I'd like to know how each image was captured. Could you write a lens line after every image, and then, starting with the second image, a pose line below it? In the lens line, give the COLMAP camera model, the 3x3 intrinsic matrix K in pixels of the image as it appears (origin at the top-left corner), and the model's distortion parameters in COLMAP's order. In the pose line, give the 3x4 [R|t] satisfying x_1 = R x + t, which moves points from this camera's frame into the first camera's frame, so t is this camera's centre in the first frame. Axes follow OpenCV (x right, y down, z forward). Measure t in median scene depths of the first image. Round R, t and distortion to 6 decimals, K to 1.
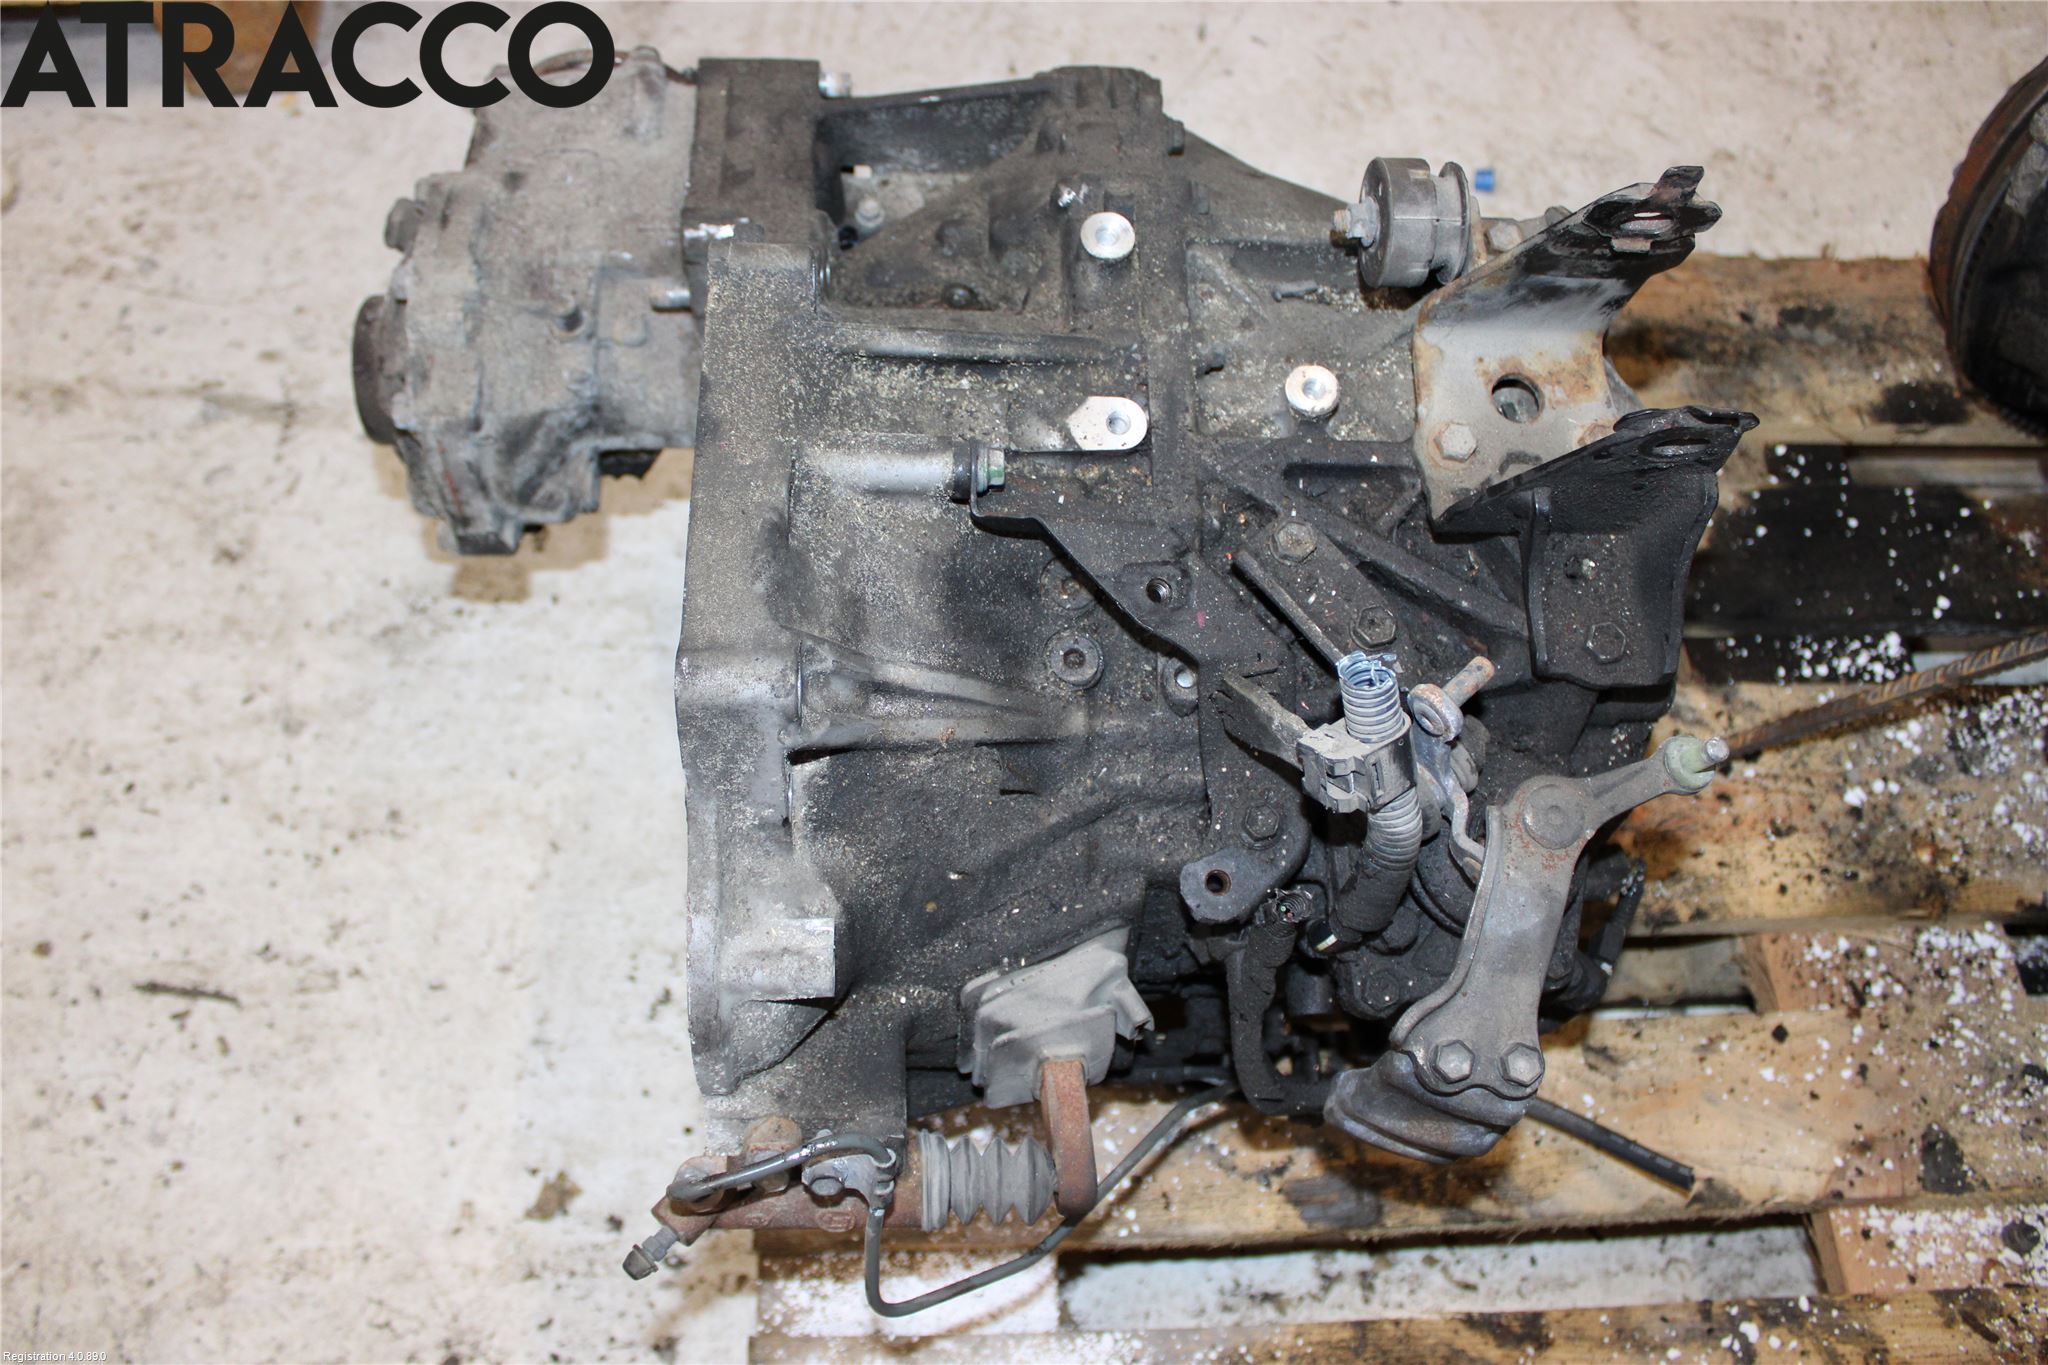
lens RADIAL K [[1667.9, 0, 1013.5], [0, 1667.9, 672.1], [0, 0, 1]] dist [-0.168028, 0.146577]
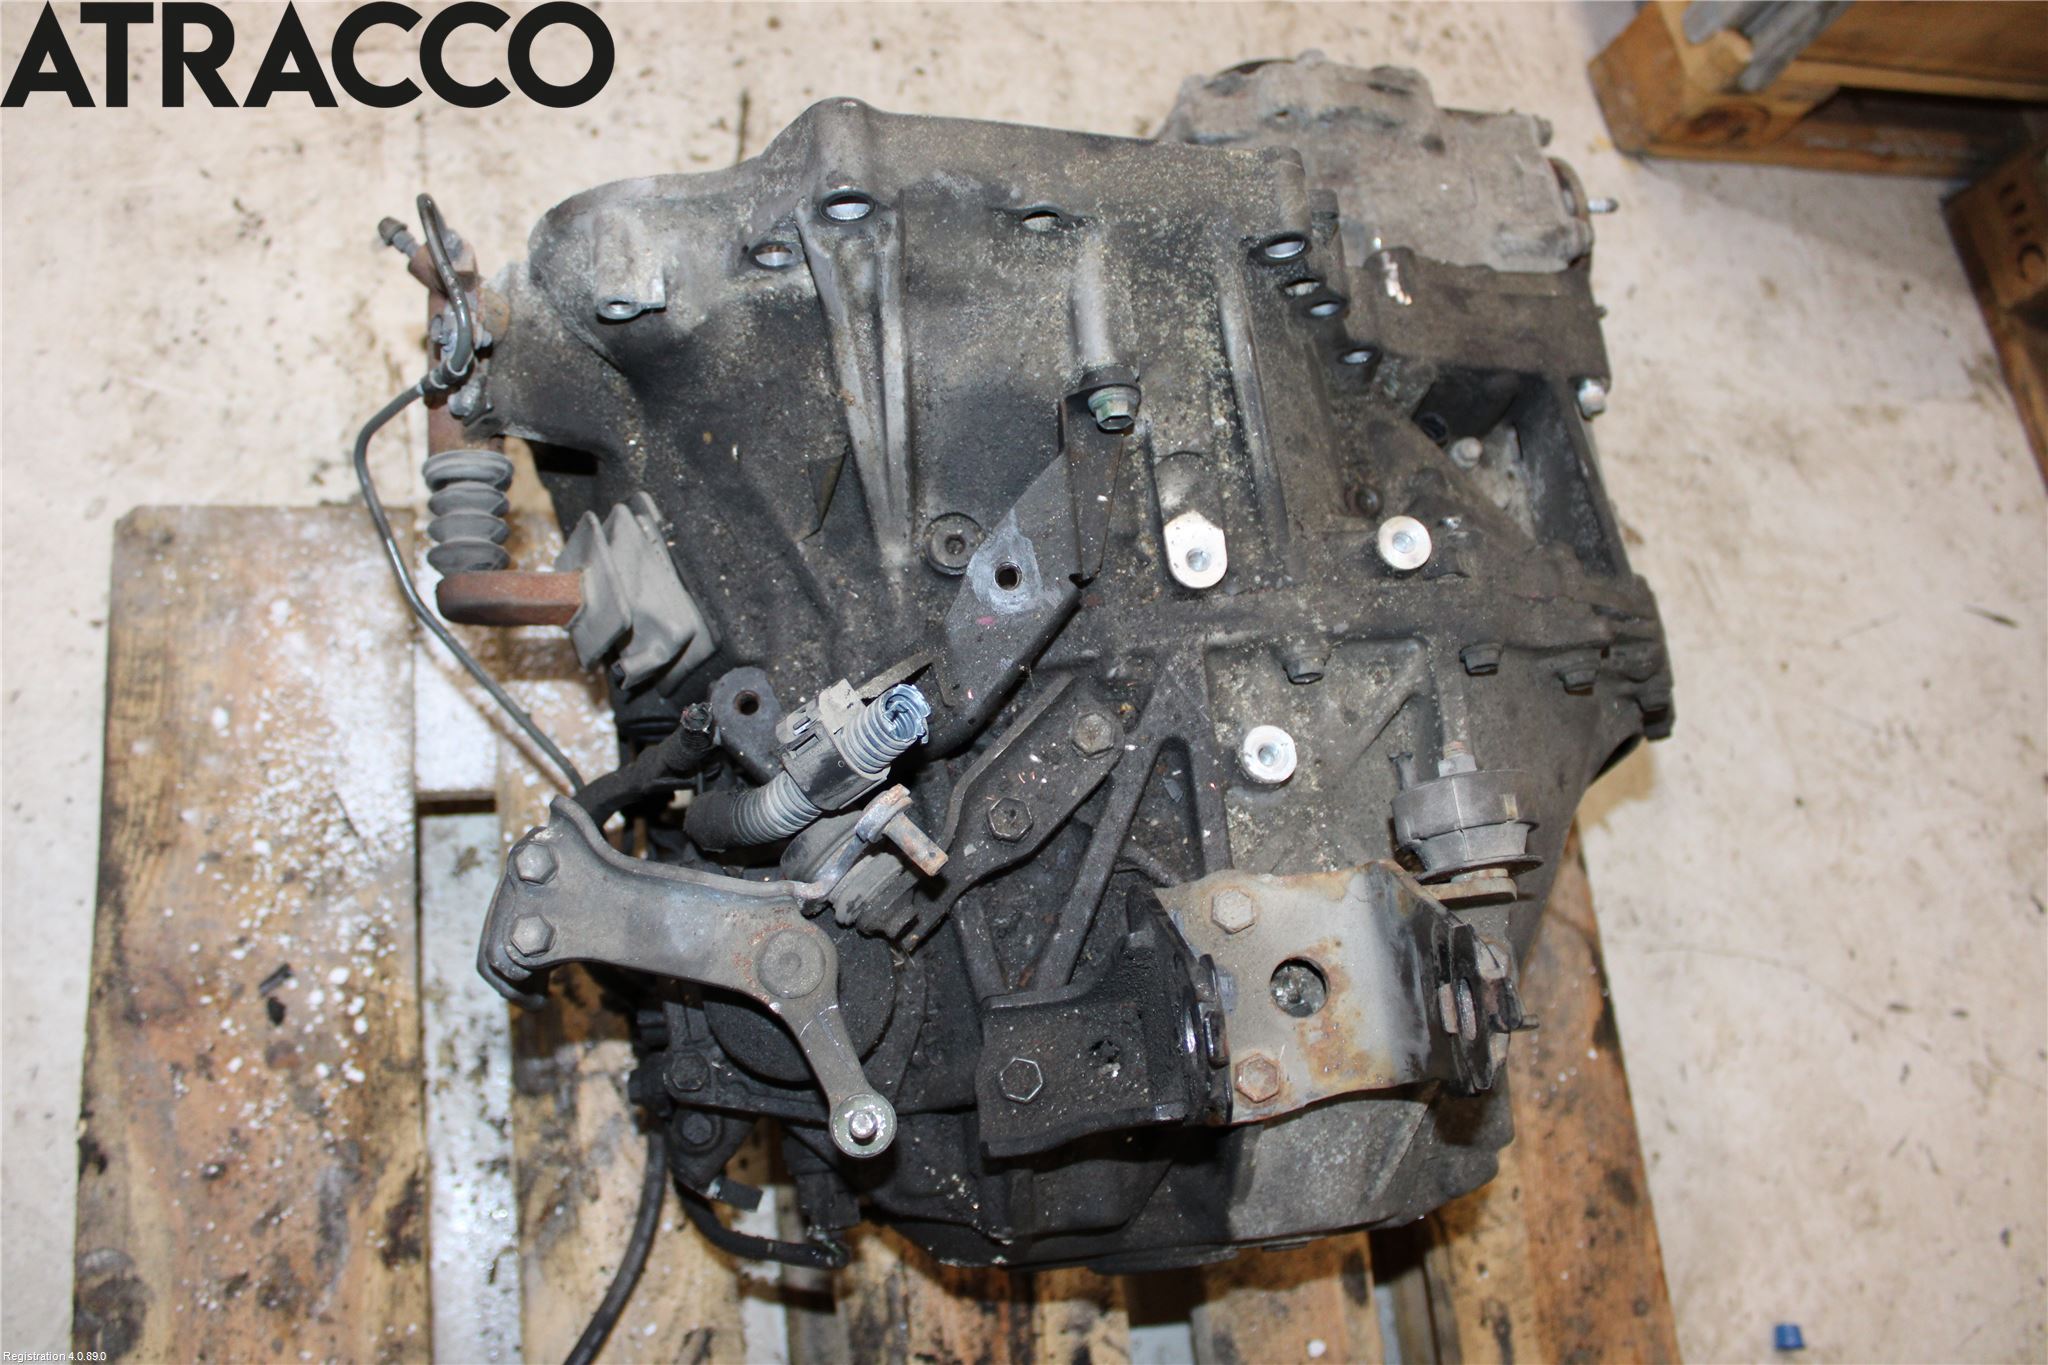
lens RADIAL K [[1667.9, 0, 1013.5], [0, 1667.9, 672.1], [0, 0, 1]] dist [-0.168028, 0.146577]
pose [[0.093648, 0.937367, -0.335520, 0.360292], [-0.977188, 0.151059, 0.149278, -0.145164], [0.190612, 0.313887, 0.930130, 0.066728]]
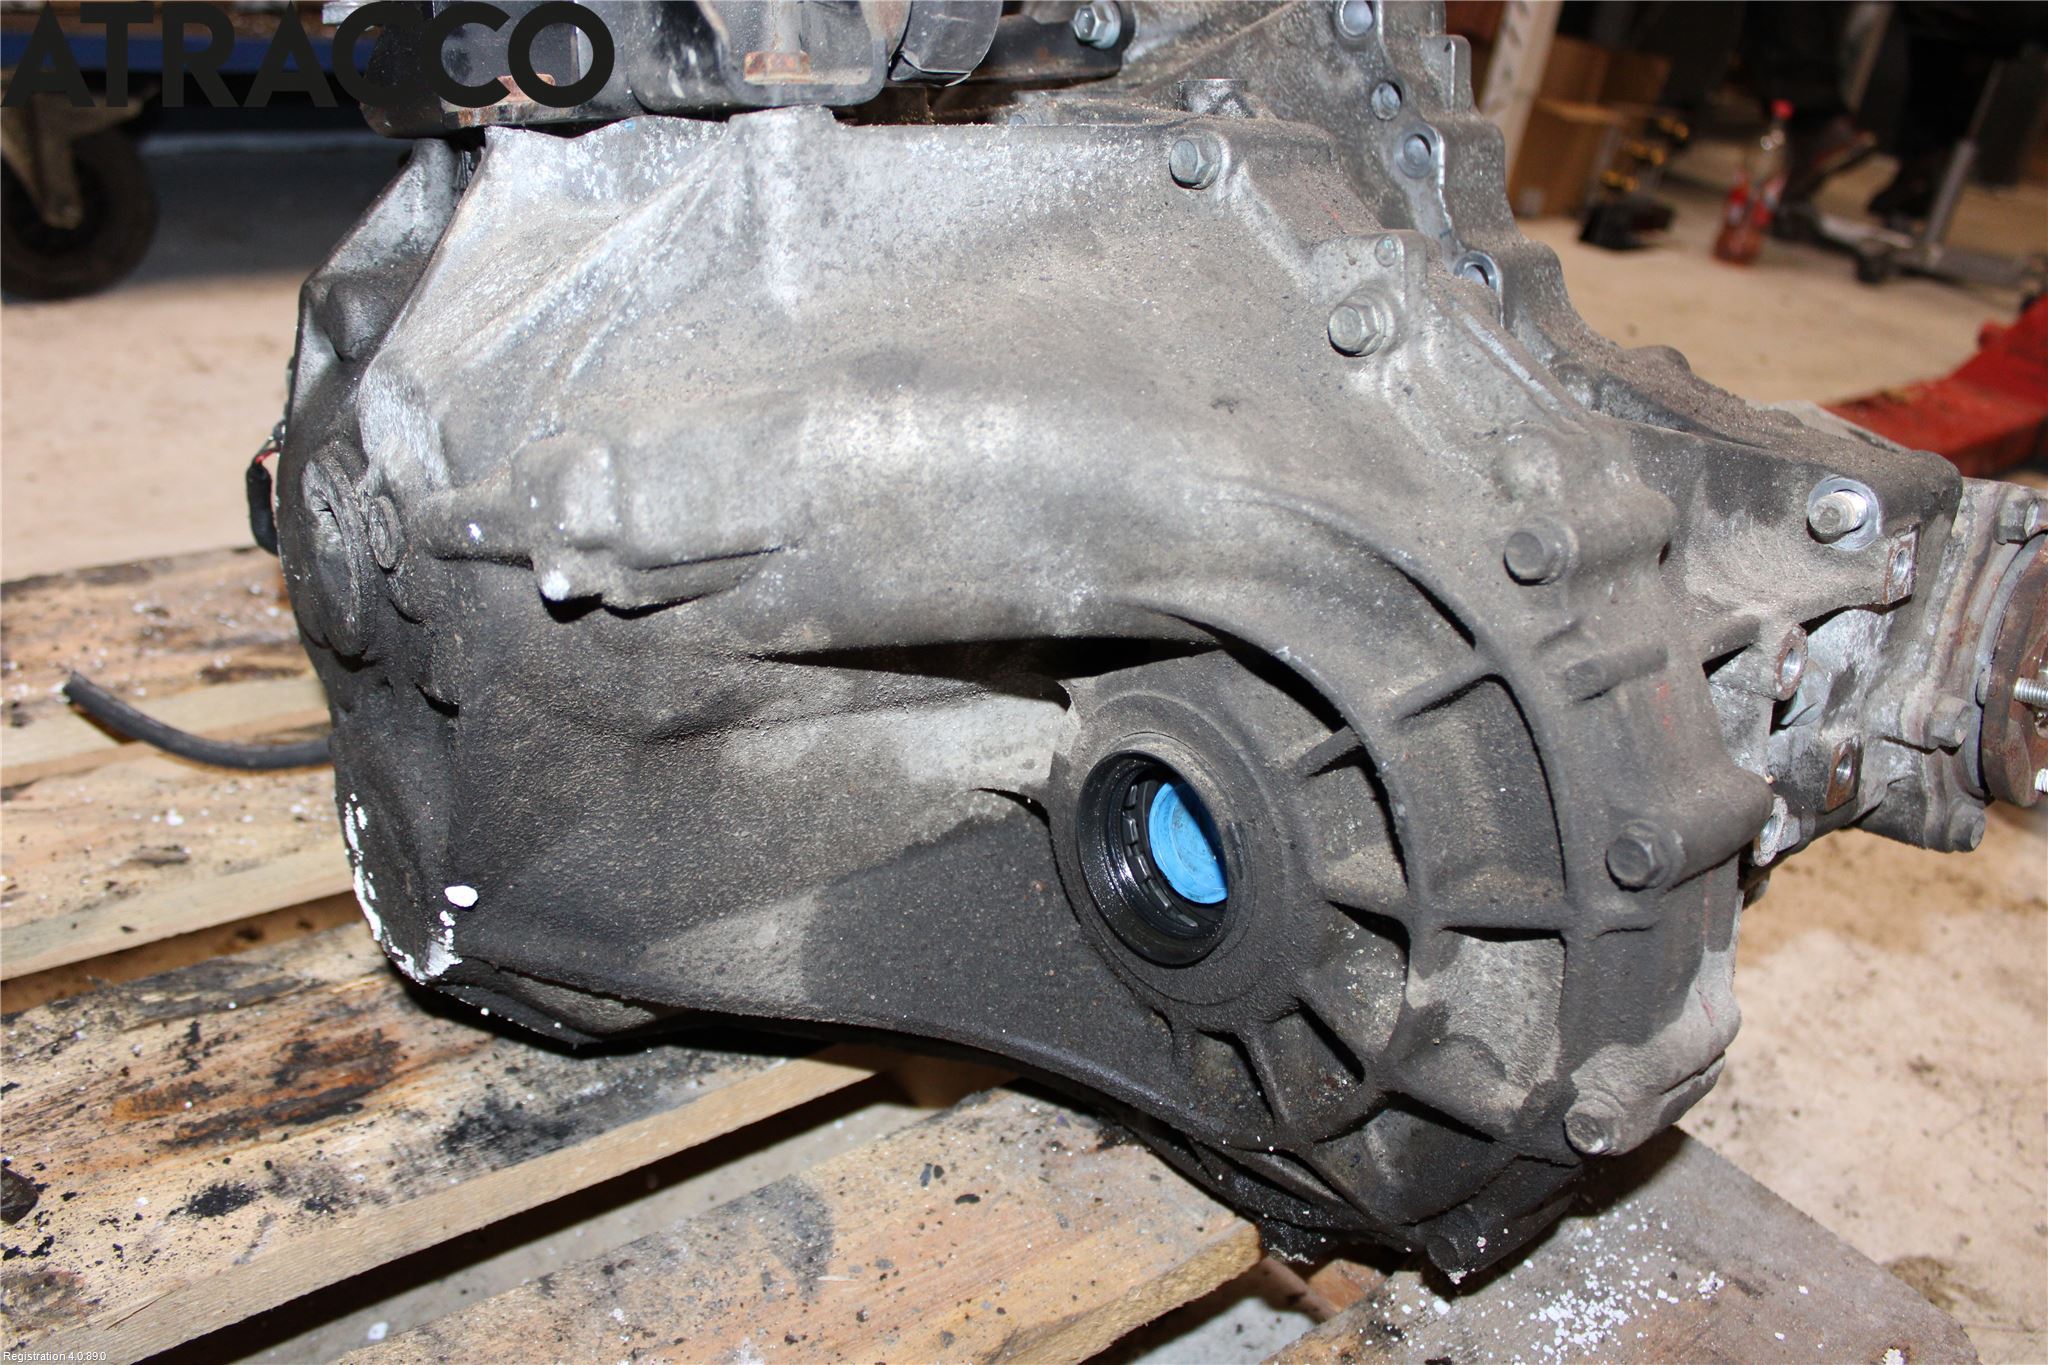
lens RADIAL K [[1667.9, 0, 1013.5], [0, 1667.9, 672.1], [0, 0, 1]] dist [-0.168028, 0.146577]
pose [[-0.784895, 0.144331, -0.602585, 0.542730], [-0.603427, 0.042886, 0.796264, -0.686575], [0.140768, 0.988600, 0.053433, 1.024610]]
